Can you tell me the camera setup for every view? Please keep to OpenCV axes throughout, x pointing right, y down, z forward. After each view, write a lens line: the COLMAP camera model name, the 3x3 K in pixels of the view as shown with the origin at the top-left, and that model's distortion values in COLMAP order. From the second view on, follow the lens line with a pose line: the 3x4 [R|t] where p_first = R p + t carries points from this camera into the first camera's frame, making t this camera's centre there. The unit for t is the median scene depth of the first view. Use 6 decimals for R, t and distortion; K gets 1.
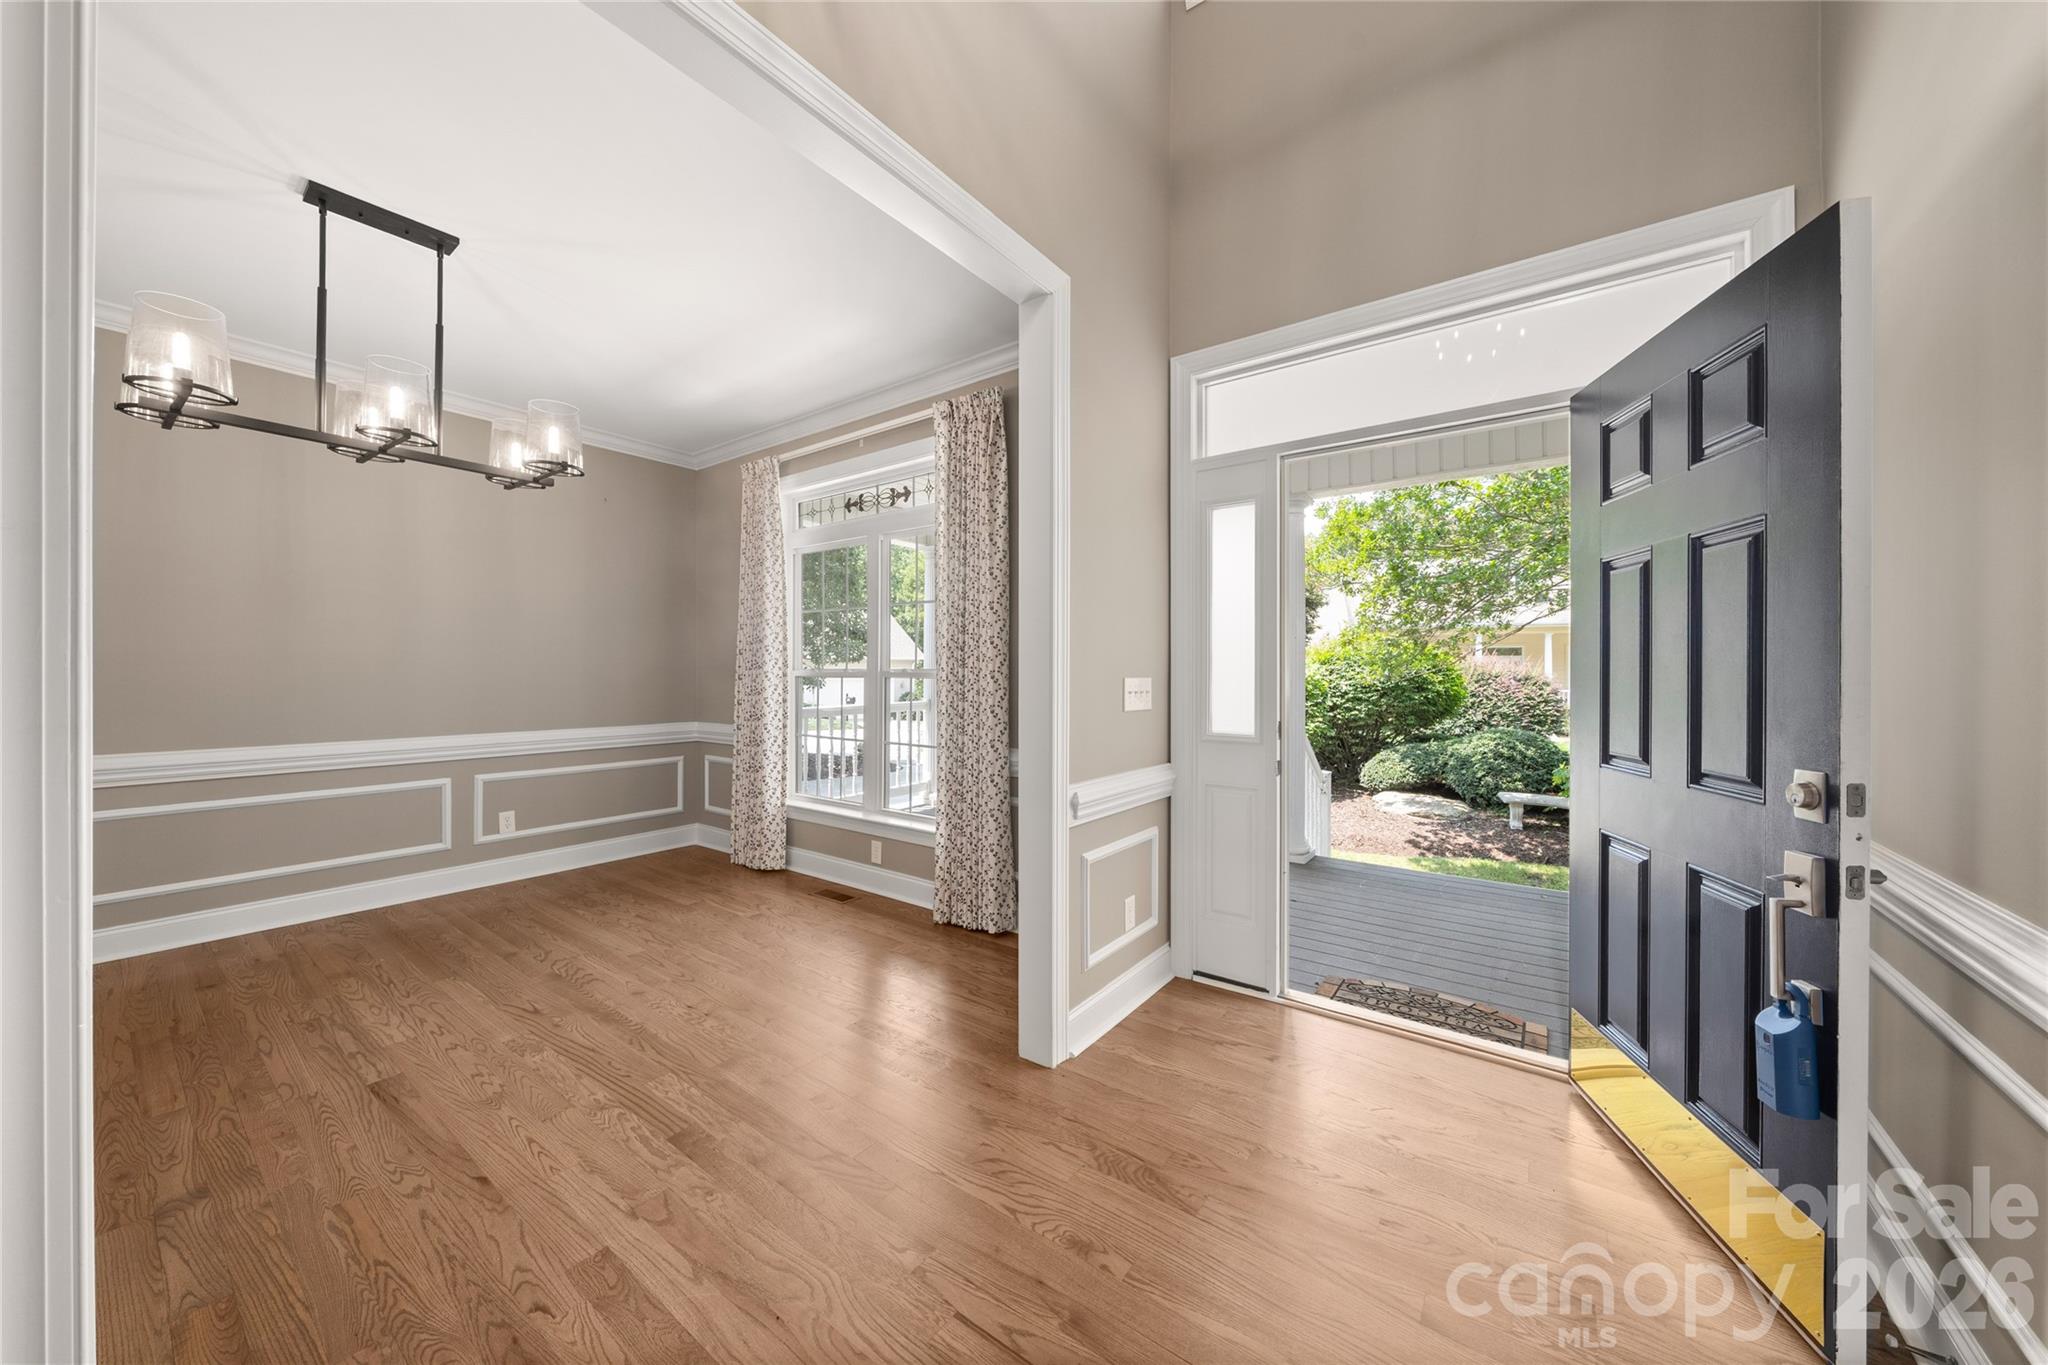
lens RADIAL K [[712.9, 0, 1026.7], [0, 712.9, 673.7], [0, 0, 1]] dist [-0.008118, 0.000801]
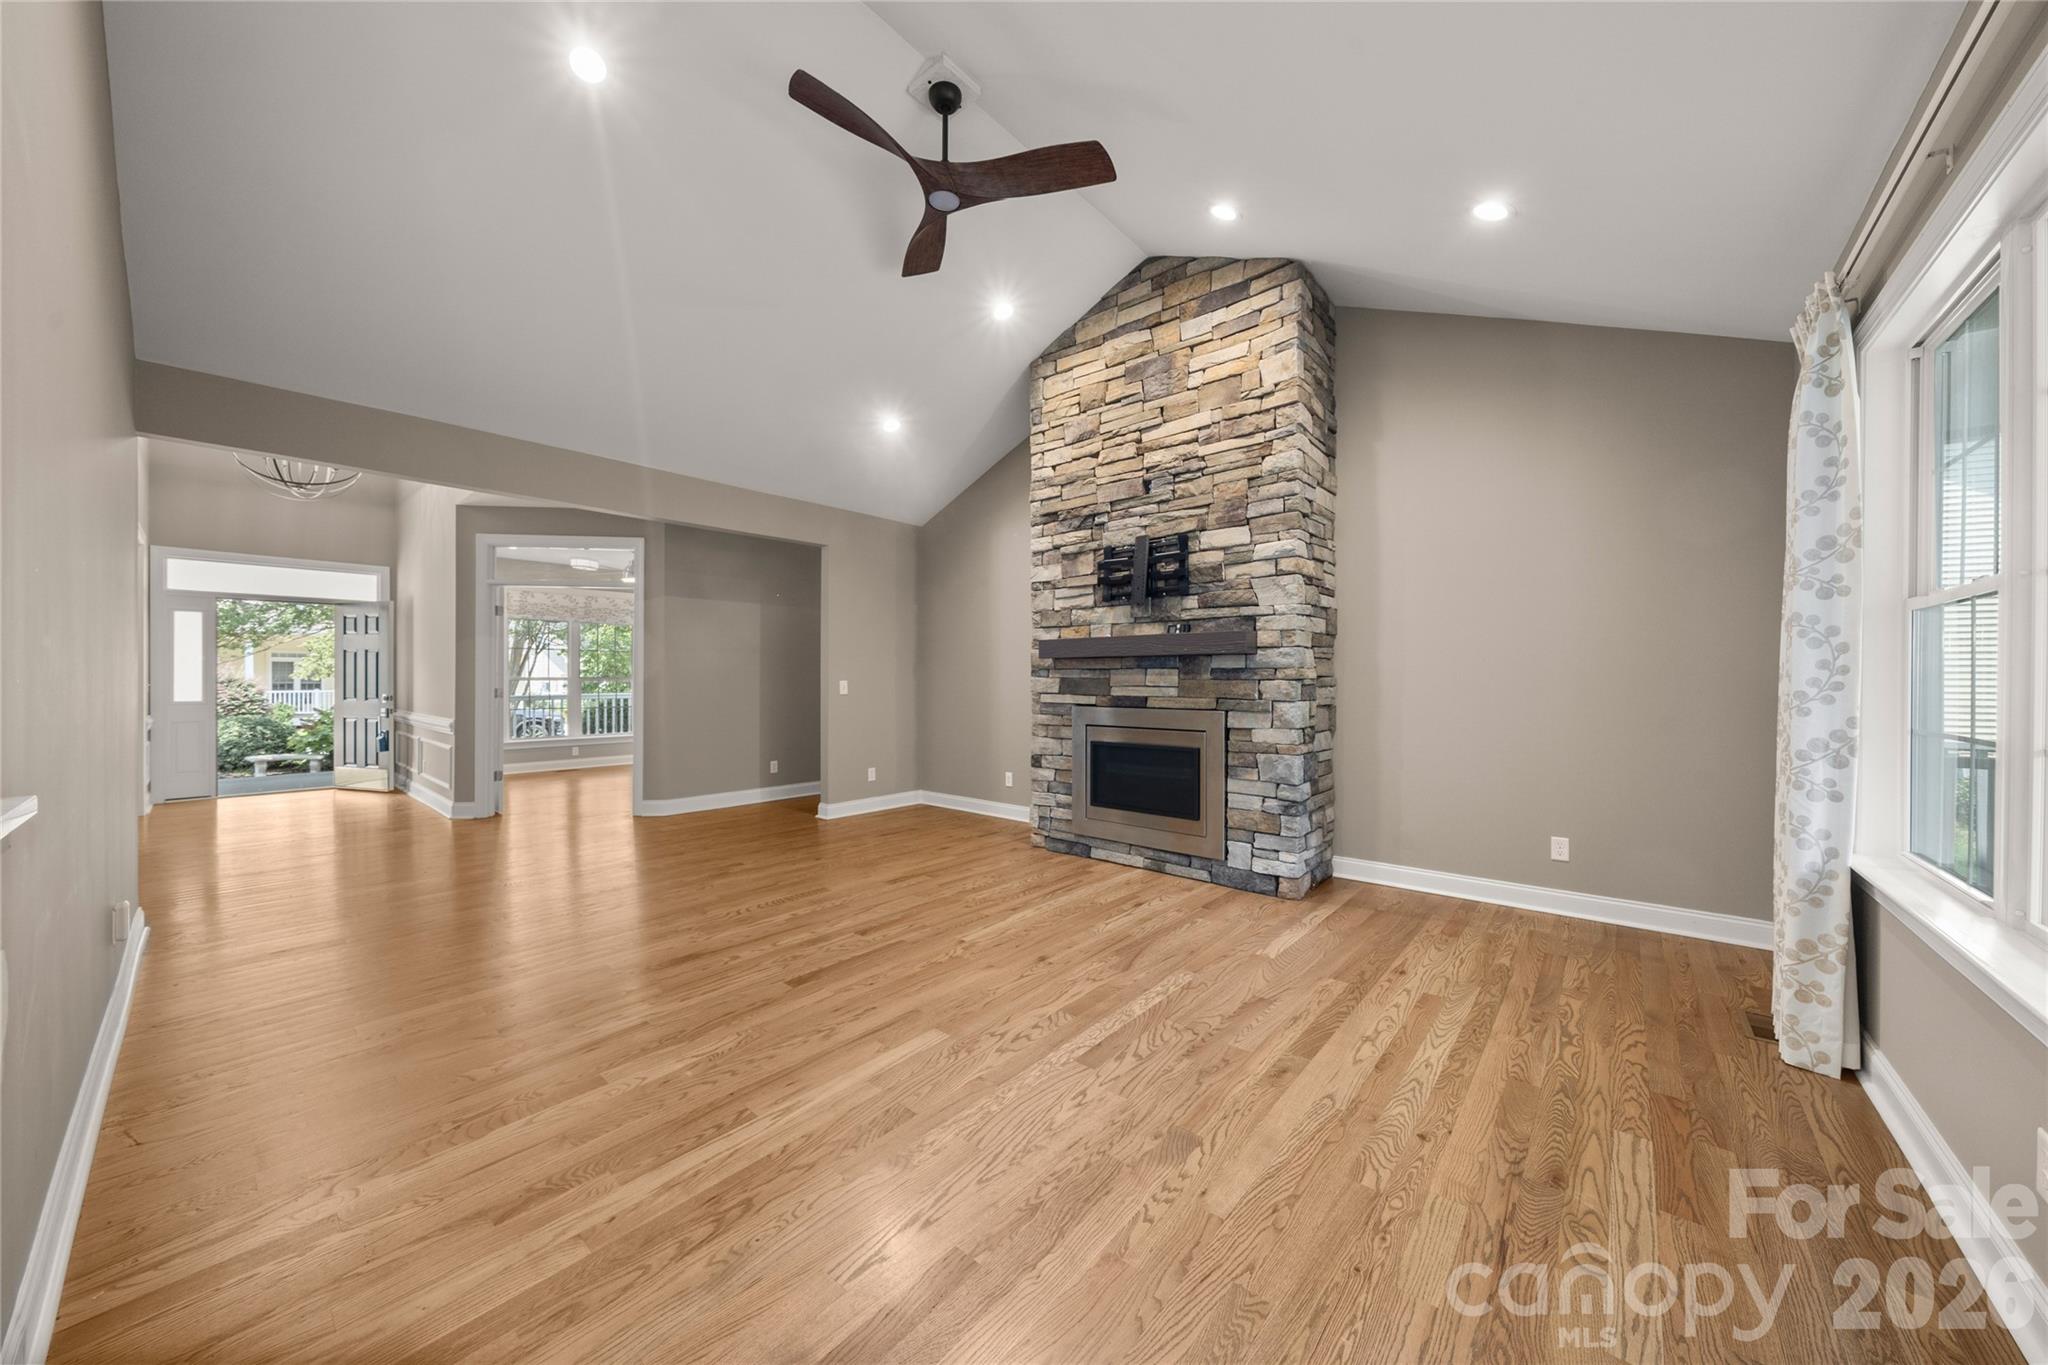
lens RADIAL K [[712.9, 0, 1035.6], [0, 712.9, 677.2], [0, 0, 1]] dist [-0.008118, 0.000801]
pose [[0.077631, -0.001281, 0.996981, -2.006410], [-0.000957, 0.999999, 0.001359, -0.007279], [-0.996982, -0.001059, 0.077630, -2.242673]]
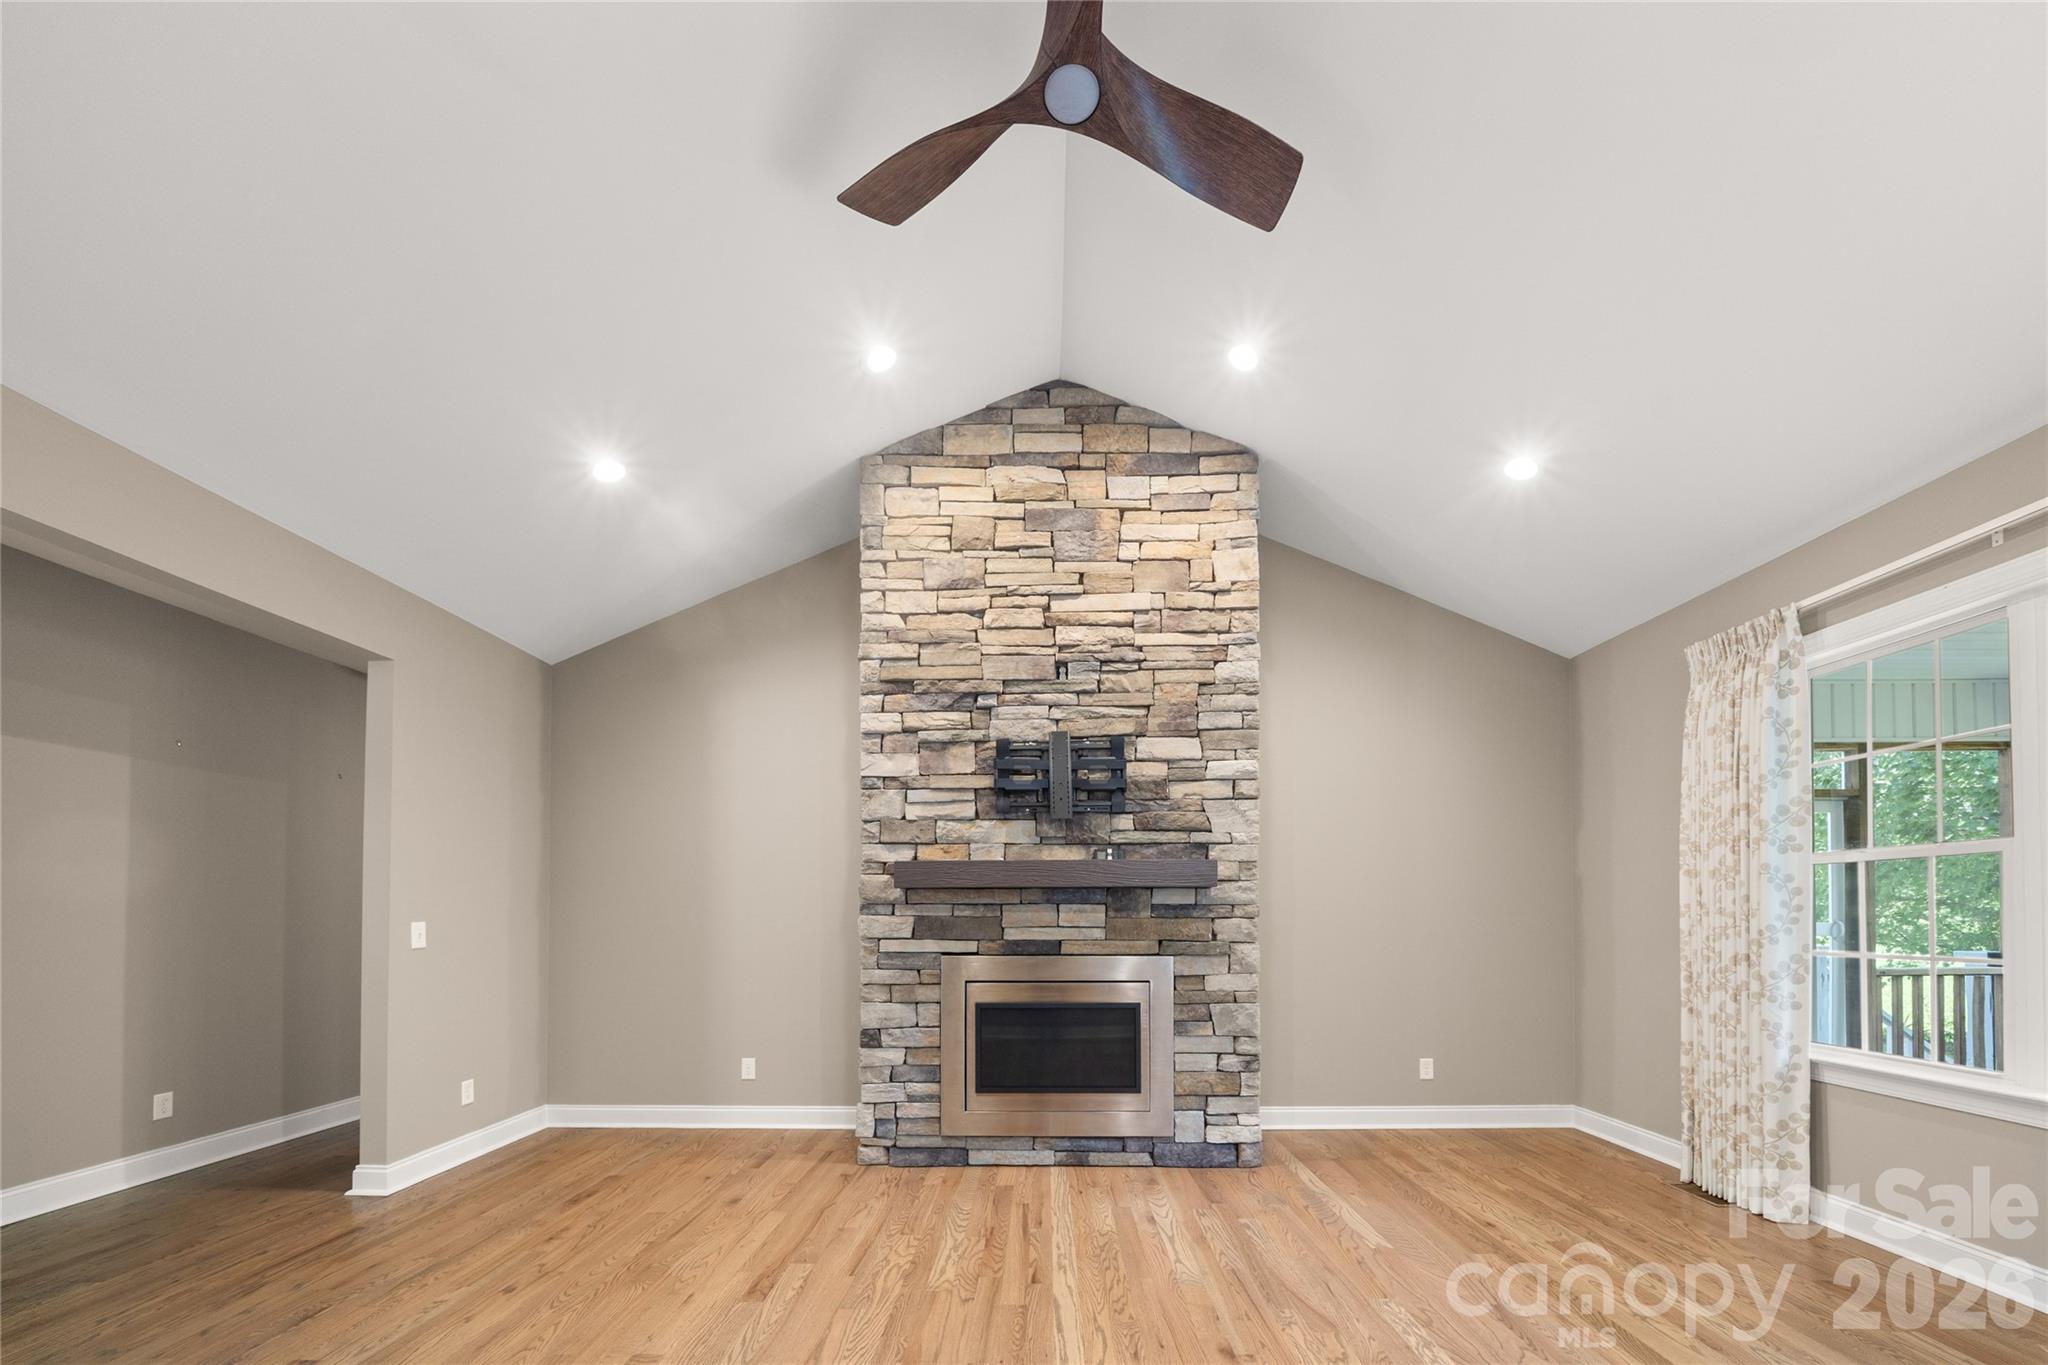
lens RADIAL K [[712.9, 0, 1019.7], [0, 712.9, 910.5], [0, 0, 1]] dist [-0.008118, 0.000801]
pose [[-0.584614, 0.010875, 0.811239, -1.329497], [-0.001401, 0.999895, -0.014414, 0.004679], [-0.811310, -0.009563, -0.584537, -1.566762]]
